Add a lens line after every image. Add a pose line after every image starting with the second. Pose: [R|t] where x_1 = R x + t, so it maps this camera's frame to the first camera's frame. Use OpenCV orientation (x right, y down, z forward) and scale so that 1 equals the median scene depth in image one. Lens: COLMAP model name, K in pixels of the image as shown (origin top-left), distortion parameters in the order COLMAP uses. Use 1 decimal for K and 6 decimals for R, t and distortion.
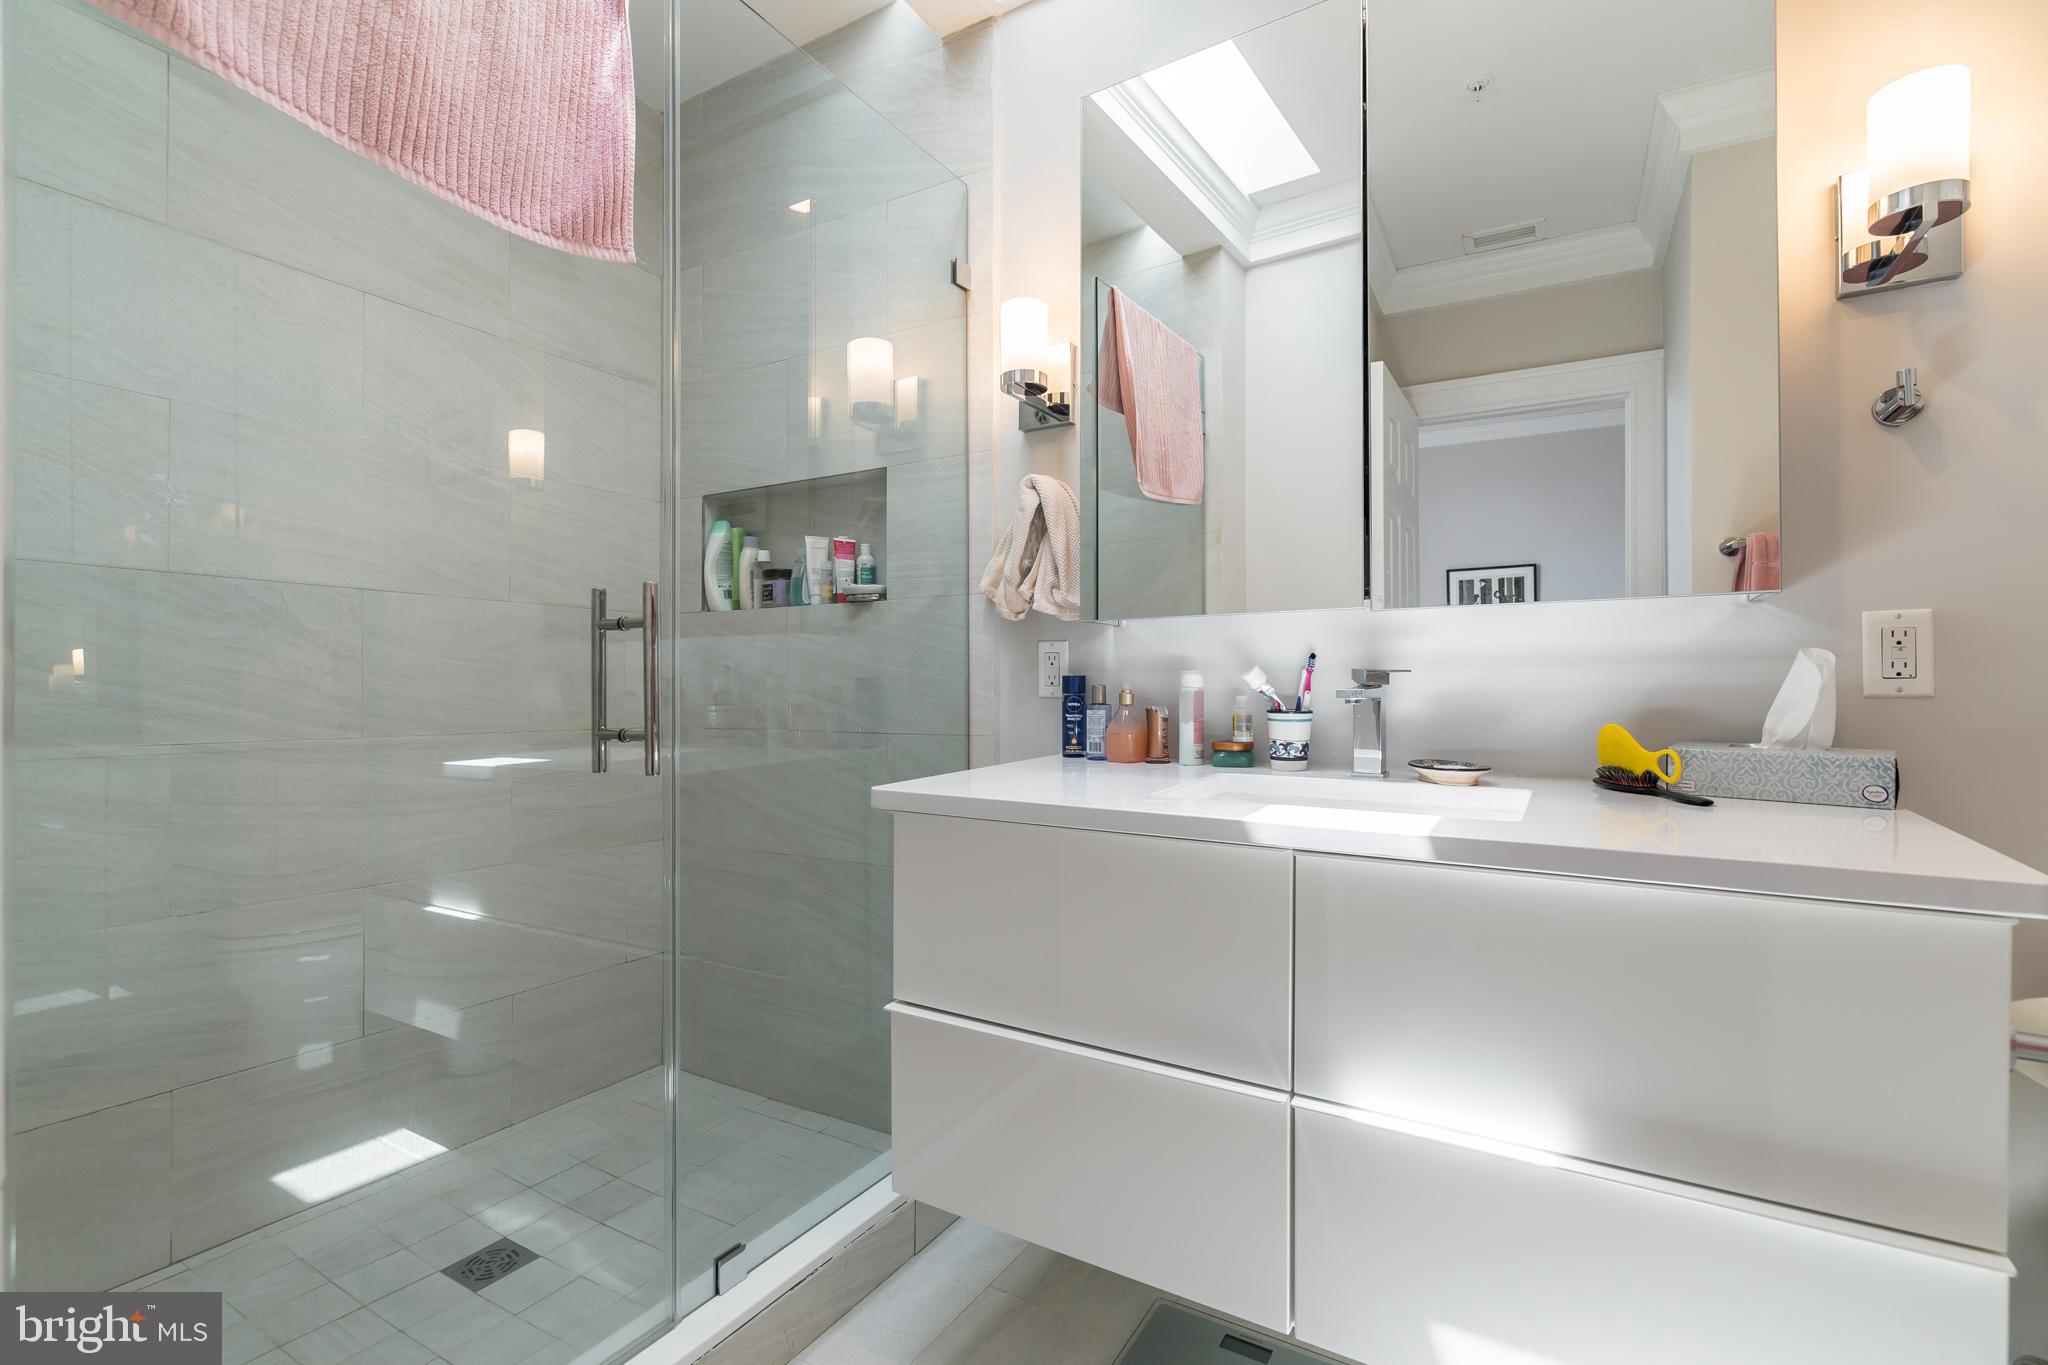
lens RADIAL K [[933.8, 0, 1024.0], [0, 933.8, 682.5], [0, 0, 1]] dist [0.000722, 0.000387]
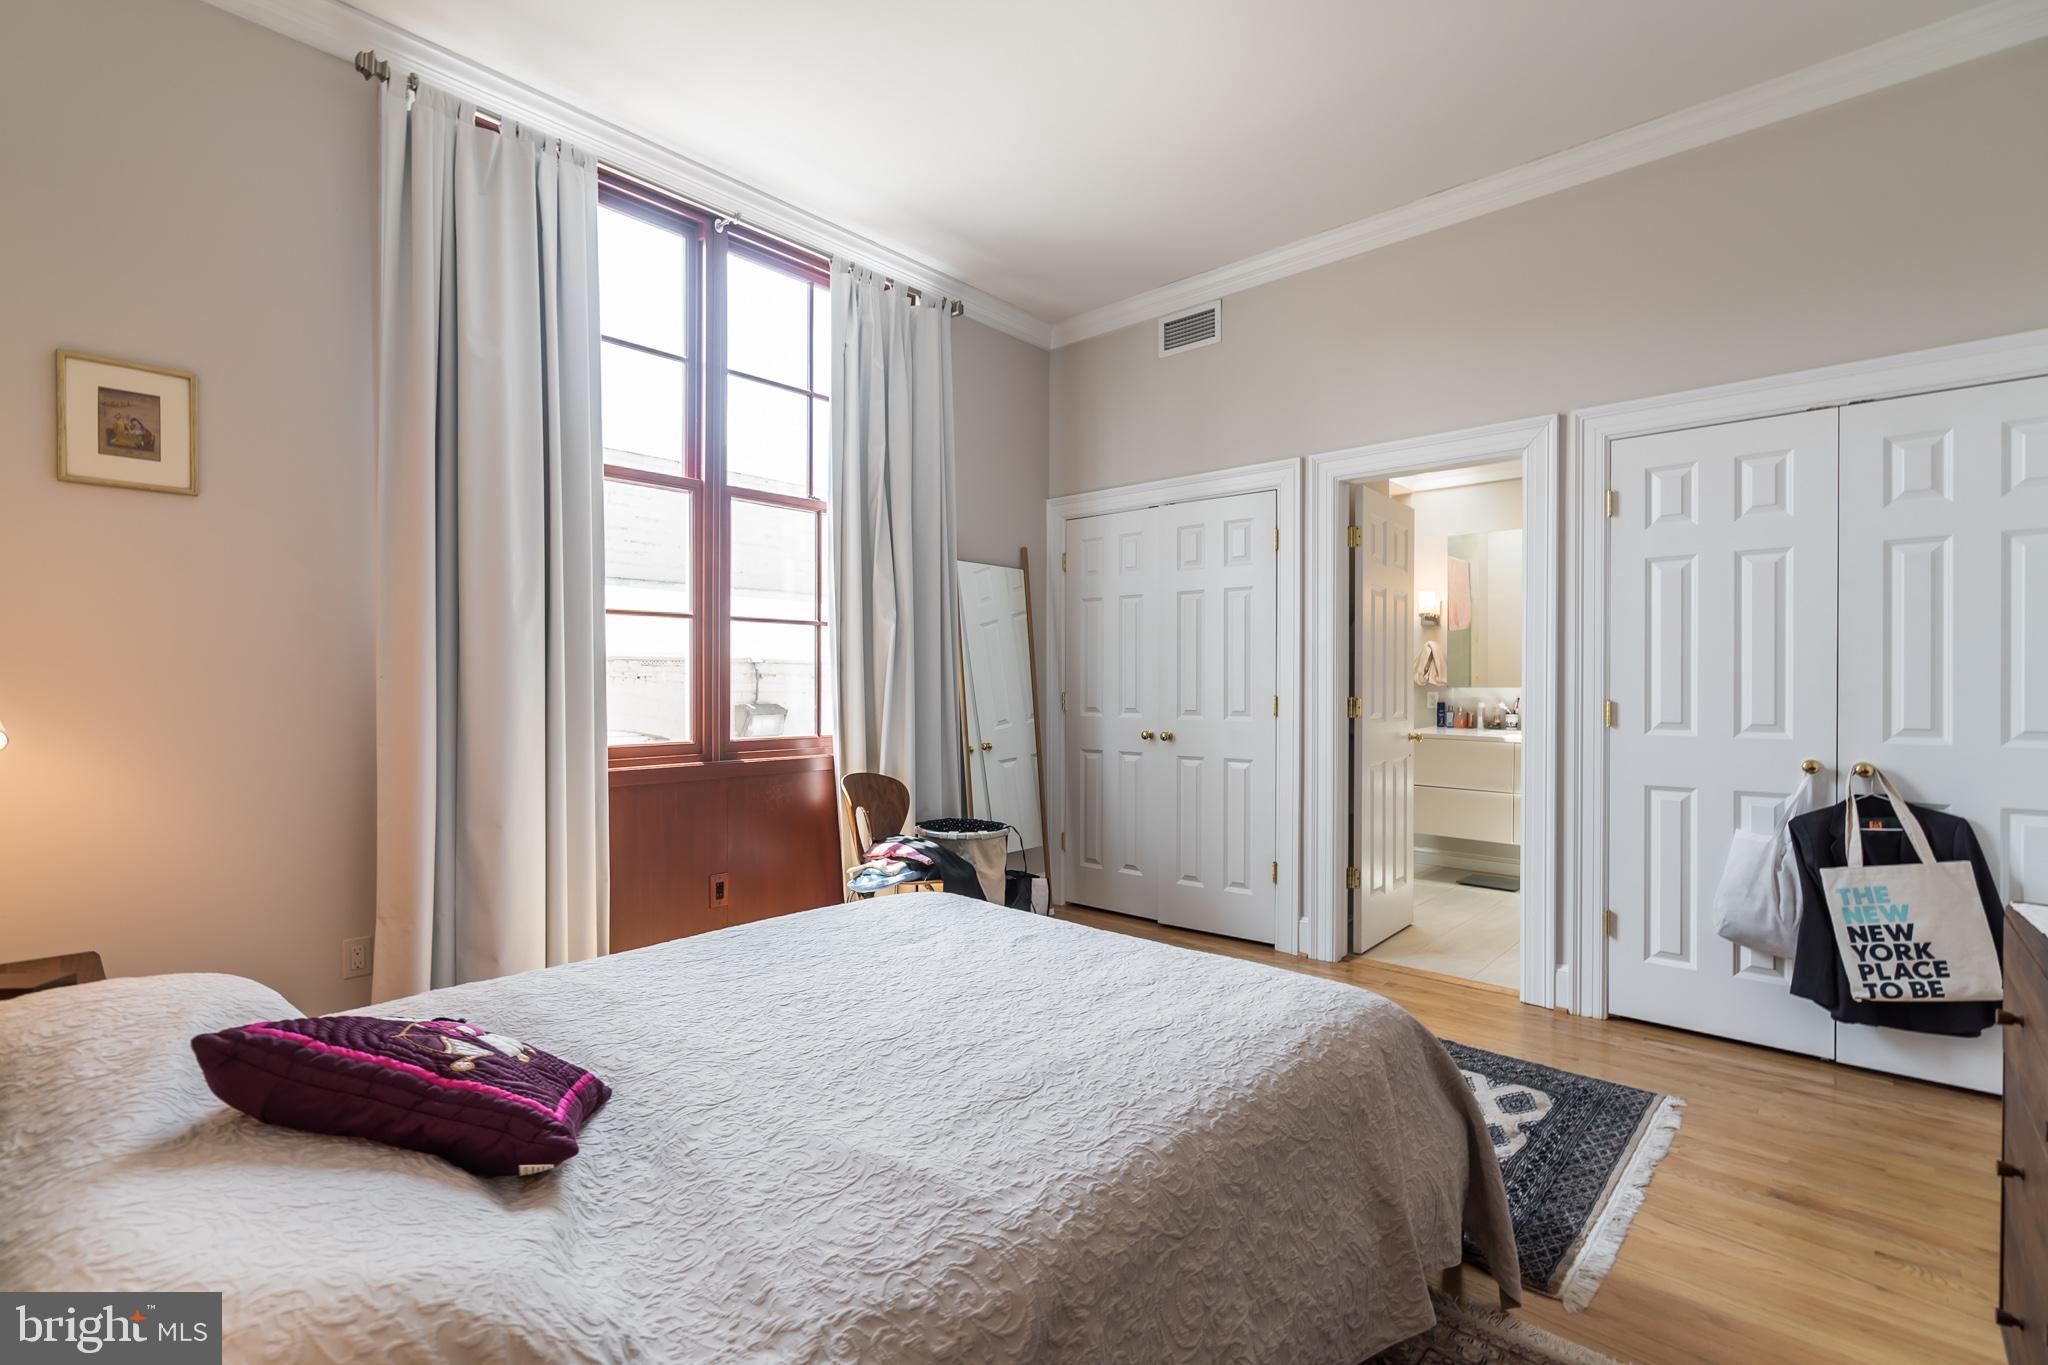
lens RADIAL K [[933.8, 0, 1024.0], [0, 933.8, 682.5], [0, 0, 1]] dist [0.000722, 0.000387]
pose [[0.982300, 0.001204, -0.187312, -0.812288], [-0.000067, 0.999982, 0.006080, -0.102470], [0.187315, -0.005960, 0.982282, -2.639598]]
